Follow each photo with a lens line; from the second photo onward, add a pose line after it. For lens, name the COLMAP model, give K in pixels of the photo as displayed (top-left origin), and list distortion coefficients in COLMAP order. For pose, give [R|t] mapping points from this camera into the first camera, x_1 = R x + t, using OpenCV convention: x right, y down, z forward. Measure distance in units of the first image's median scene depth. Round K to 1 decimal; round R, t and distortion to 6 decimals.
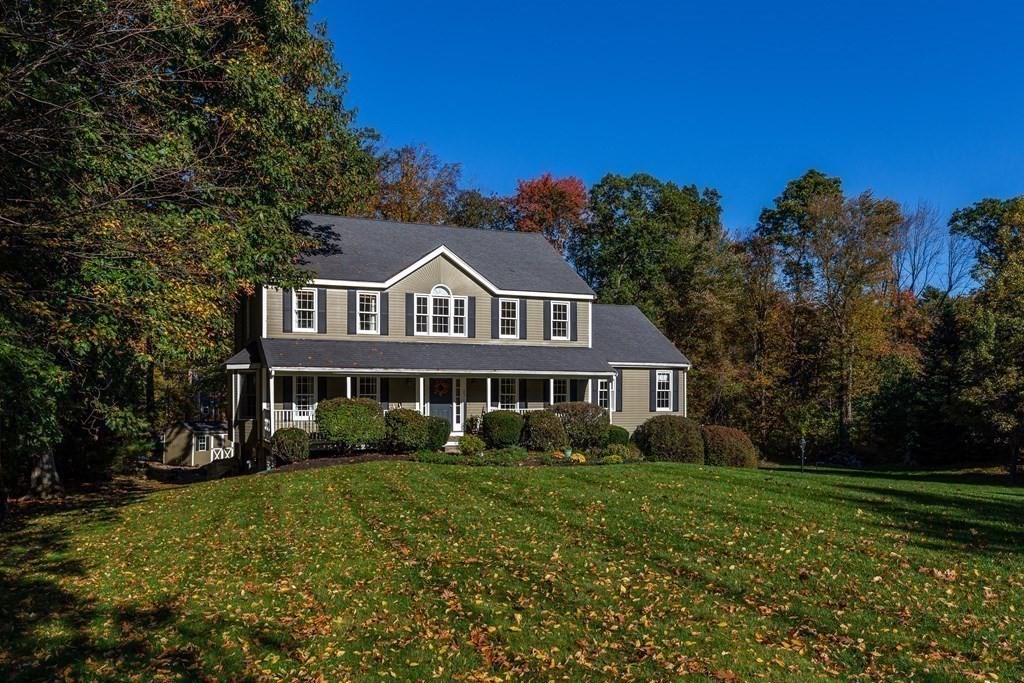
lens RADIAL K [[896.3, 0, 512.0], [0, 896.3, 341.5], [0, 0, 1]] dist [-0.003475, -0.003403]
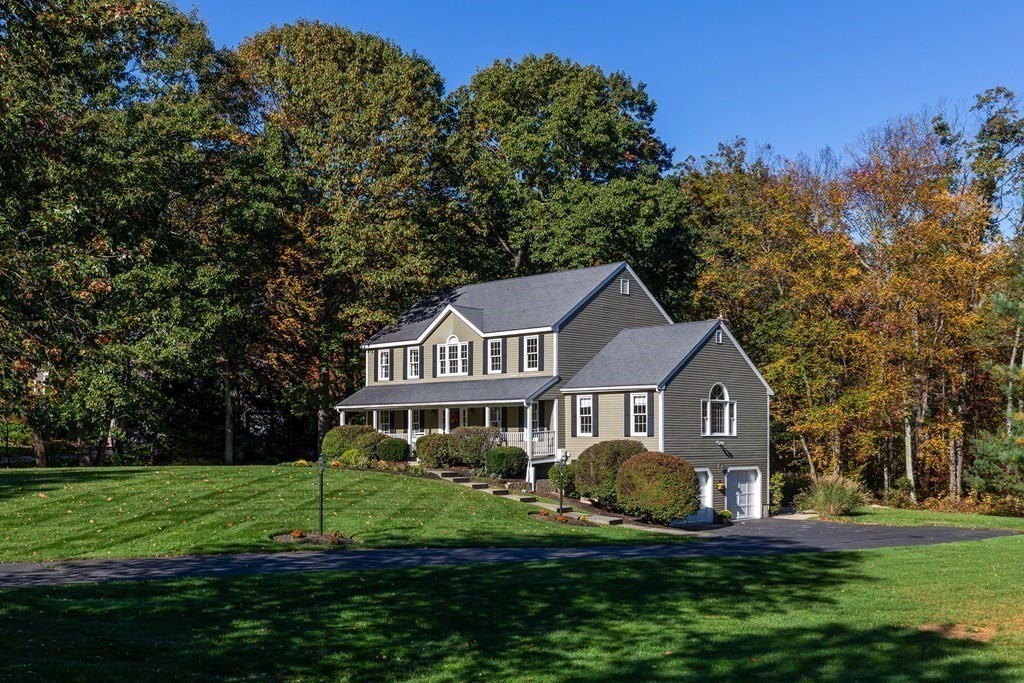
lens RADIAL K [[1050.0, 0, 512.0], [0, 1050.0, 341.5], [0, 0, 1]] dist [-0.002578, -0.000342]
pose [[0.350981, -0.080905, -0.932881, 1.313699], [0.070028, 0.995738, -0.060009, 0.039710], [0.933760, -0.044266, 0.355151, 0.546391]]
